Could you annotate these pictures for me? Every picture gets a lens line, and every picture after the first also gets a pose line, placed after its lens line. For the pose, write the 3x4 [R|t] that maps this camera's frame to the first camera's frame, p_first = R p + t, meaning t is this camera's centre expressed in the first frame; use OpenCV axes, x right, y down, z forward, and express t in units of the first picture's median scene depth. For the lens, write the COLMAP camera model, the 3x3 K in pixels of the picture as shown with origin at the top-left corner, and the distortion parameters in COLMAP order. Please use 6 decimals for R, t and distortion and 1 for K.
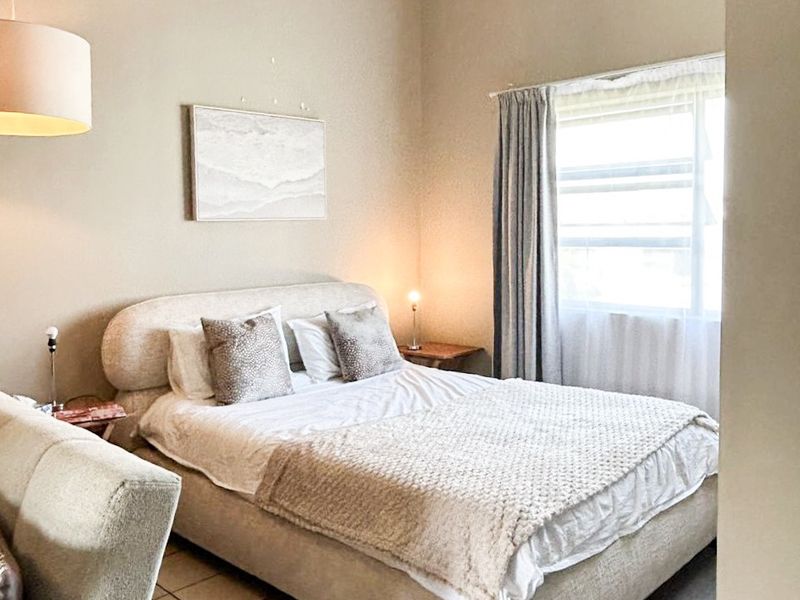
lens RADIAL K [[709.9, 0, 397.2], [0, 709.9, 268.7], [0, 0, 1]] dist [0.030733, -0.008760]
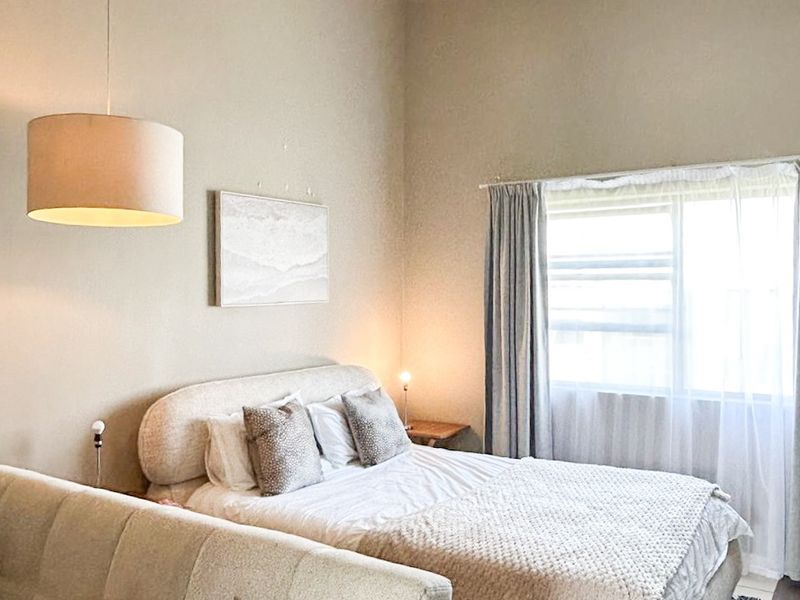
lens RADIAL K [[718.3, 0, 396.9], [0, 718.3, 295.0], [0, 0, 1]] dist [0.026516, -0.015091]
pose [[0.982421, 0.008551, 0.186483, -0.220093], [0.001273, 0.998620, -0.052499, -0.029378], [-0.186675, 0.051813, 0.981055, -0.027696]]
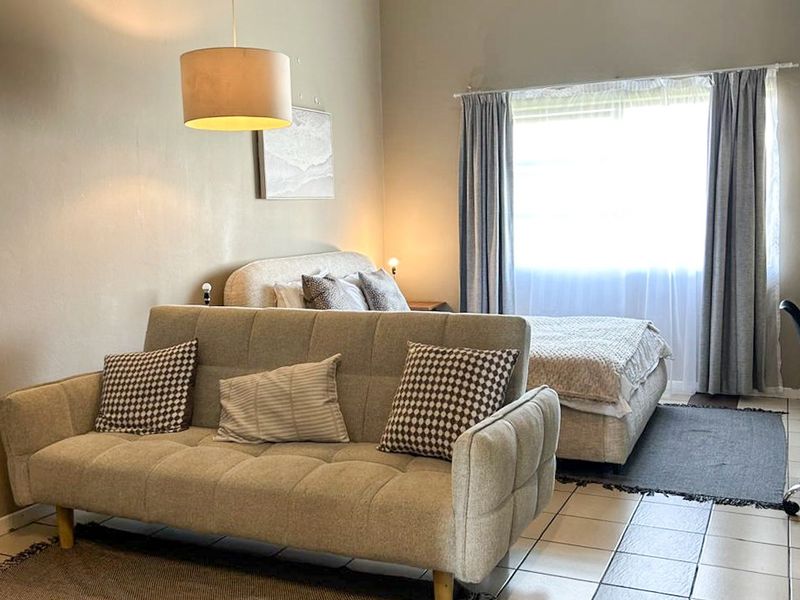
lens RADIAL K [[832.2, 0, 401.4], [0, 832.2, 303.8], [0, 0, 1]] dist [0.078826, 0.000000]
pose [[0.939420, -0.049519, 0.339172, -0.535096], [0.033150, 0.997996, 0.053891, 0.040143], [-0.341161, -0.039383, 0.939180, -0.395698]]
